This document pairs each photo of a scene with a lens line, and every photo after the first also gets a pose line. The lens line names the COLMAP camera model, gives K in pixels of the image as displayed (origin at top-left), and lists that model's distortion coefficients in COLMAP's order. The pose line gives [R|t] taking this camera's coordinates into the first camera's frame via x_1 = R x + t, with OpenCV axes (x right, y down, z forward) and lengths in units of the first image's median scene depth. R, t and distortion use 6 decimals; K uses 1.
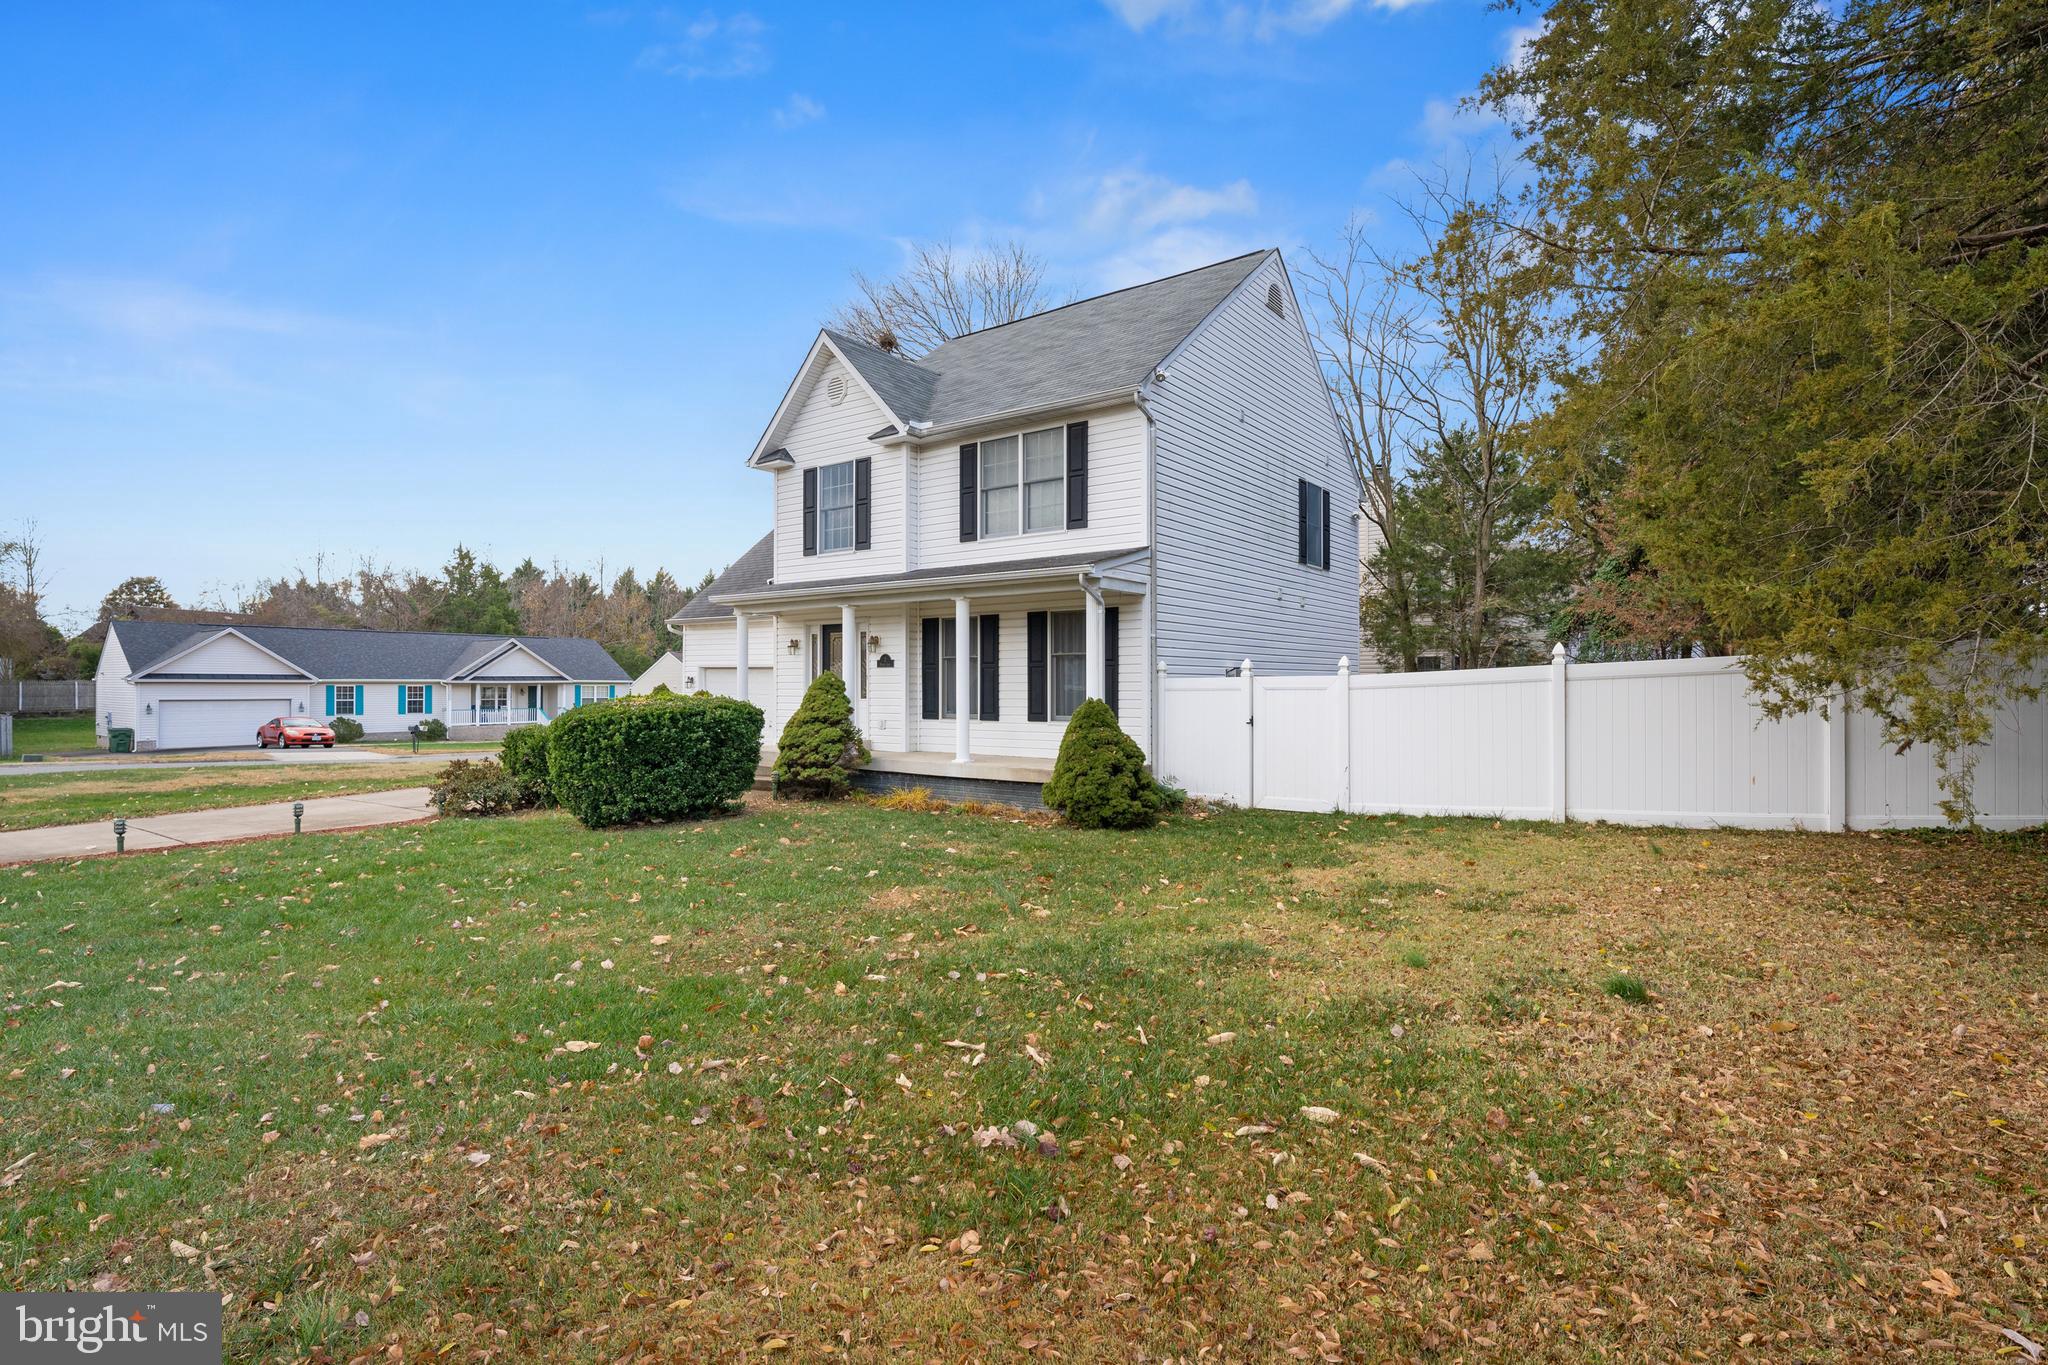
lens RADIAL K [[958.8, 0, 1022.5], [0, 958.8, 681.7], [0, 0, 1]] dist [-0.000645, -0.000007]
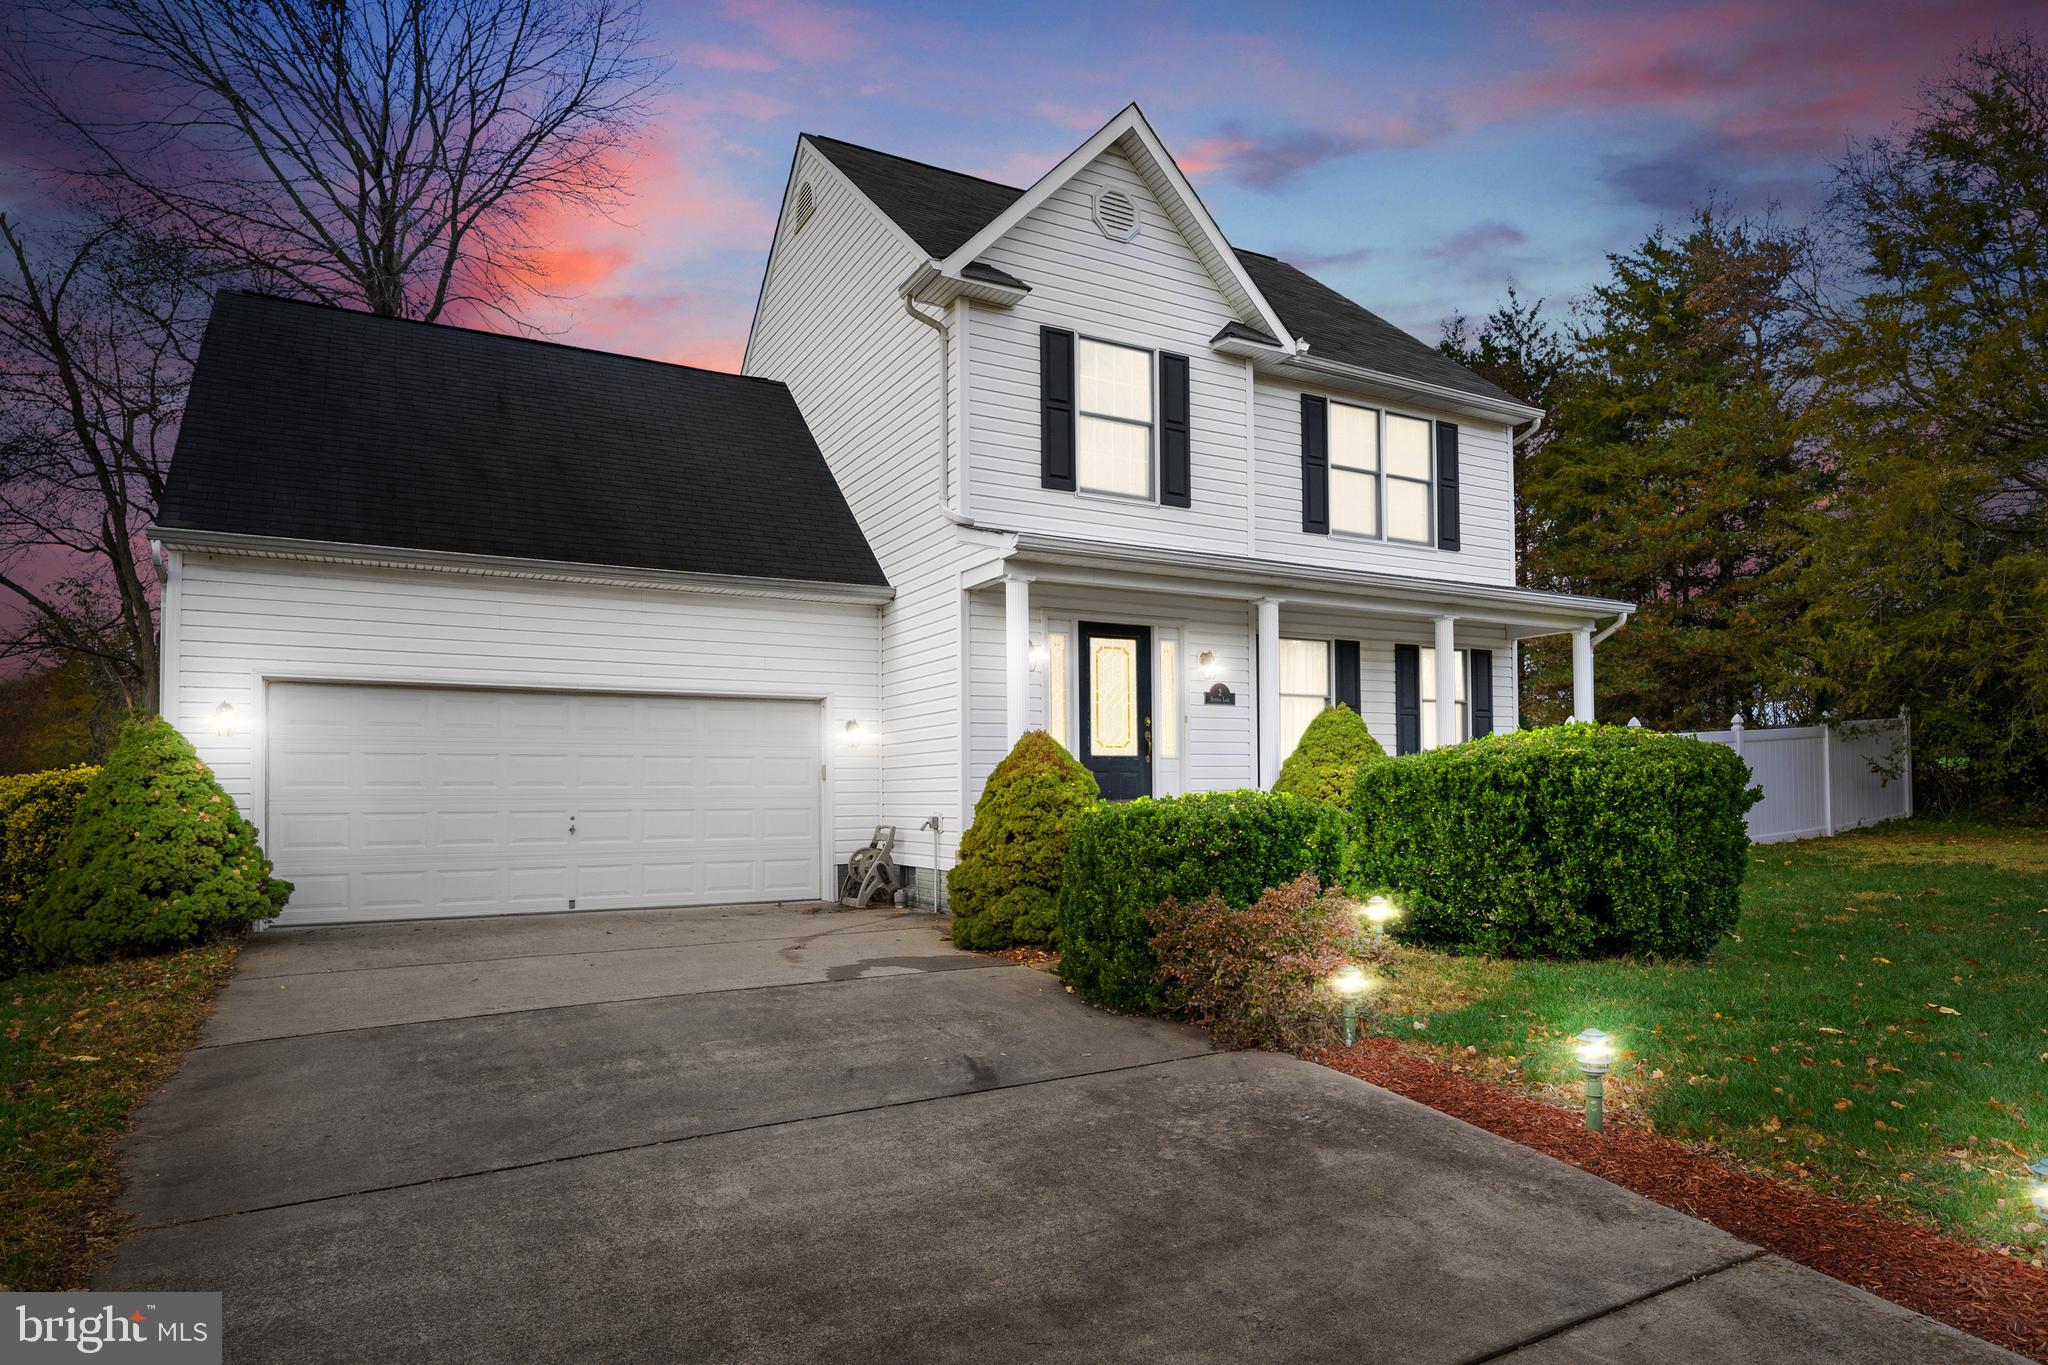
lens RADIAL K [[1200.5, 0, 1120.2], [0, 1200.5, 766.7], [0, 0, 1]] dist [-0.002226, -0.000019]
pose [[0.373818, 0.006493, 0.927480, -0.930309], [0.006300, 0.999935, -0.009539, 0.033183], [-0.927481, 0.009409, 0.373752, 0.806518]]
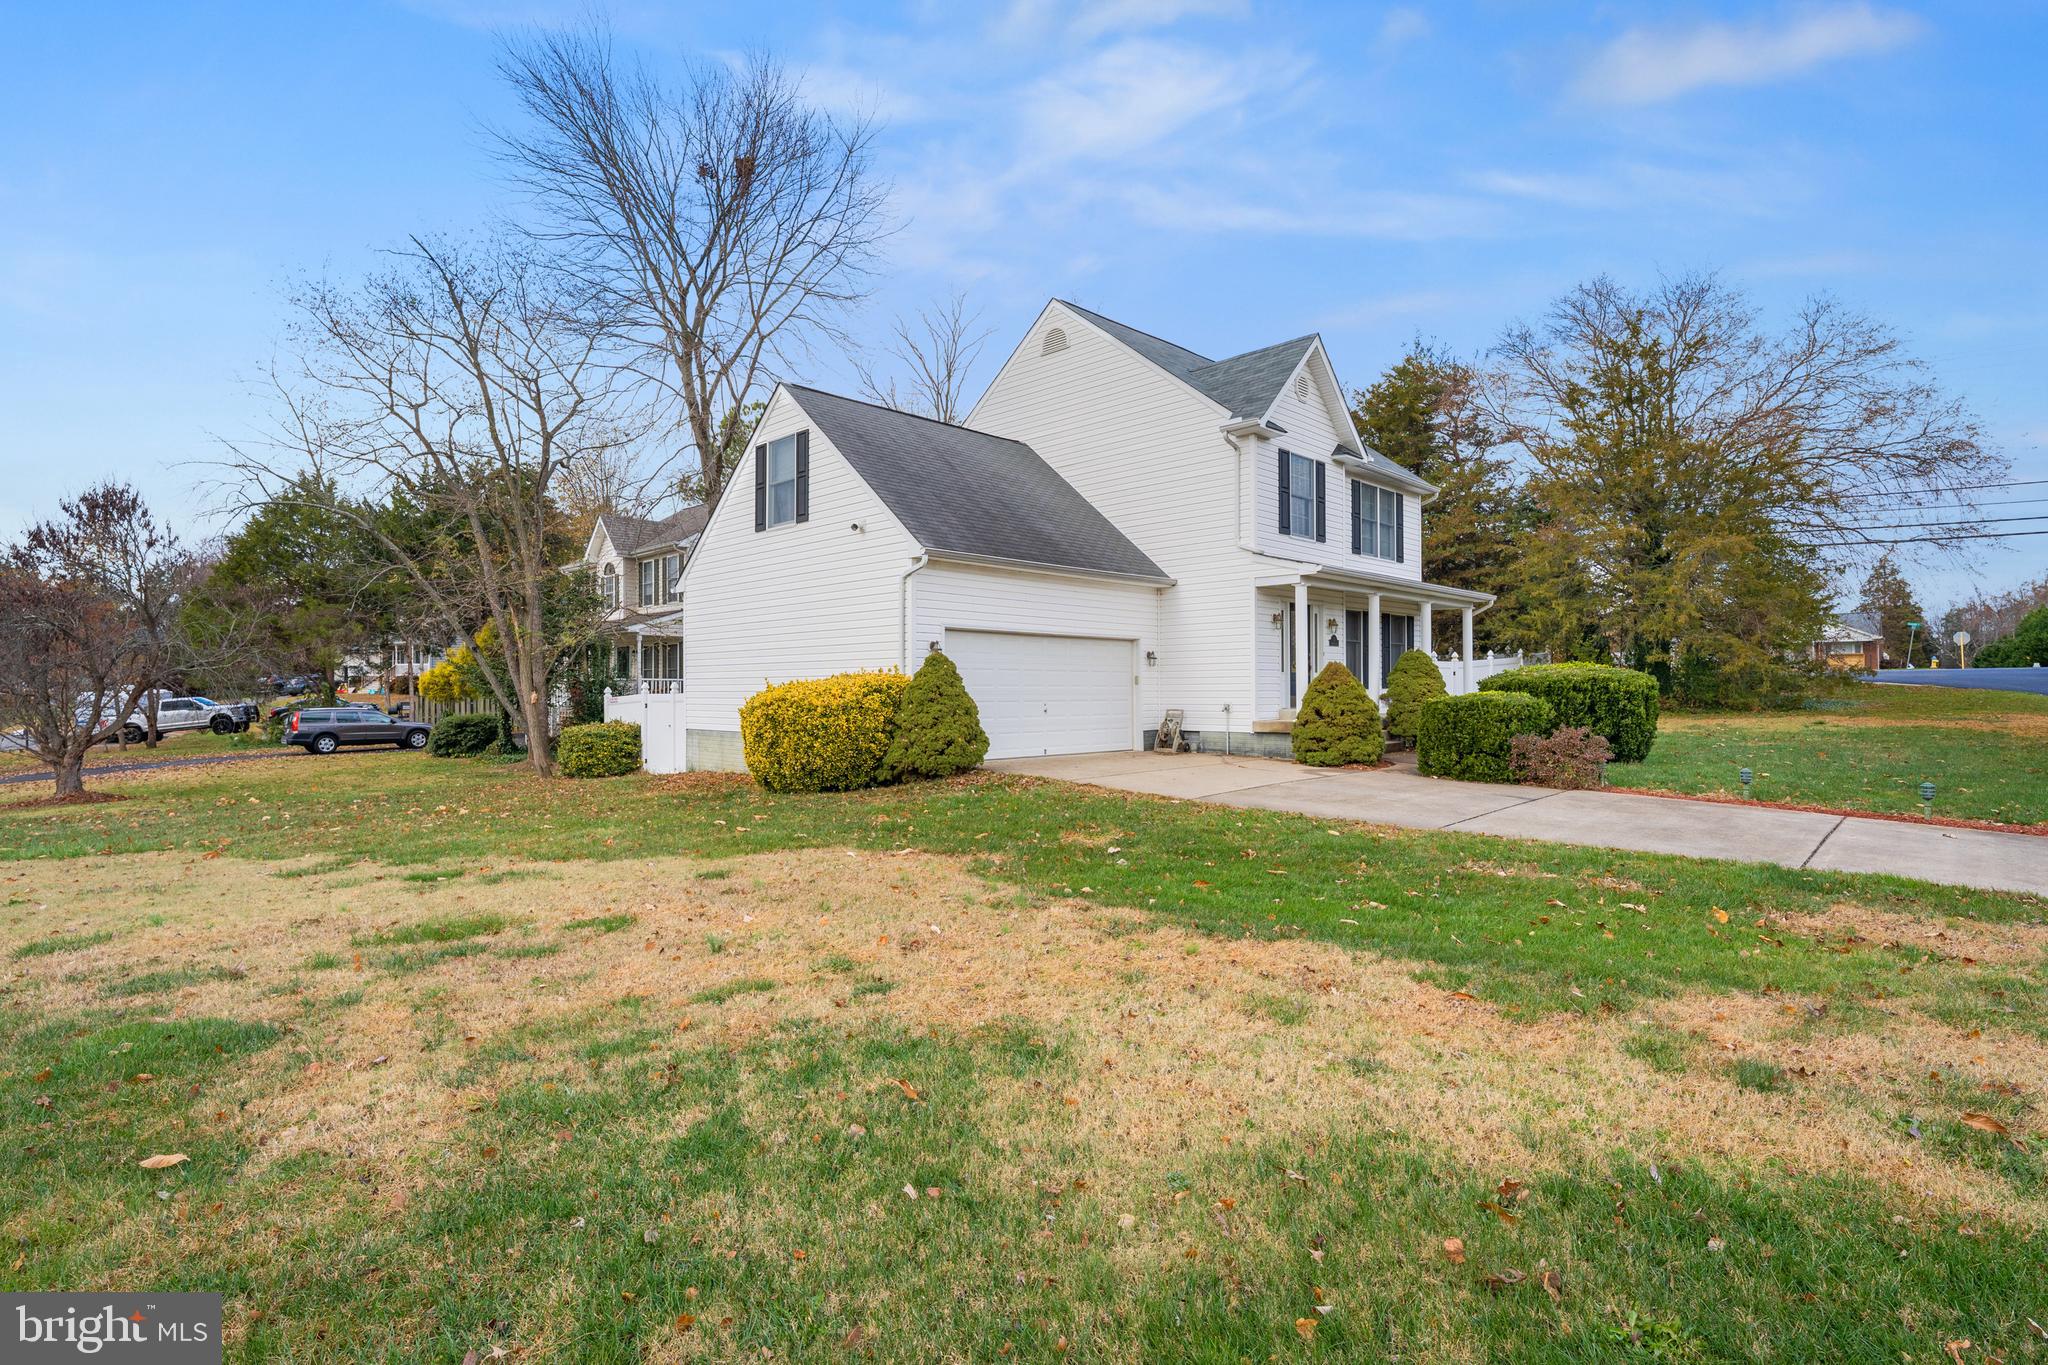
lens RADIAL K [[957.7, 0, 1020.5], [0, 957.7, 680.5], [0, 0, 1]] dist [0.001542, 0.000028]
pose [[0.143247, -0.002287, 0.989684, -1.448336], [-0.000900, 0.999997, 0.002441, 0.026016], [-0.989687, -0.001241, 0.143245, 1.281678]]
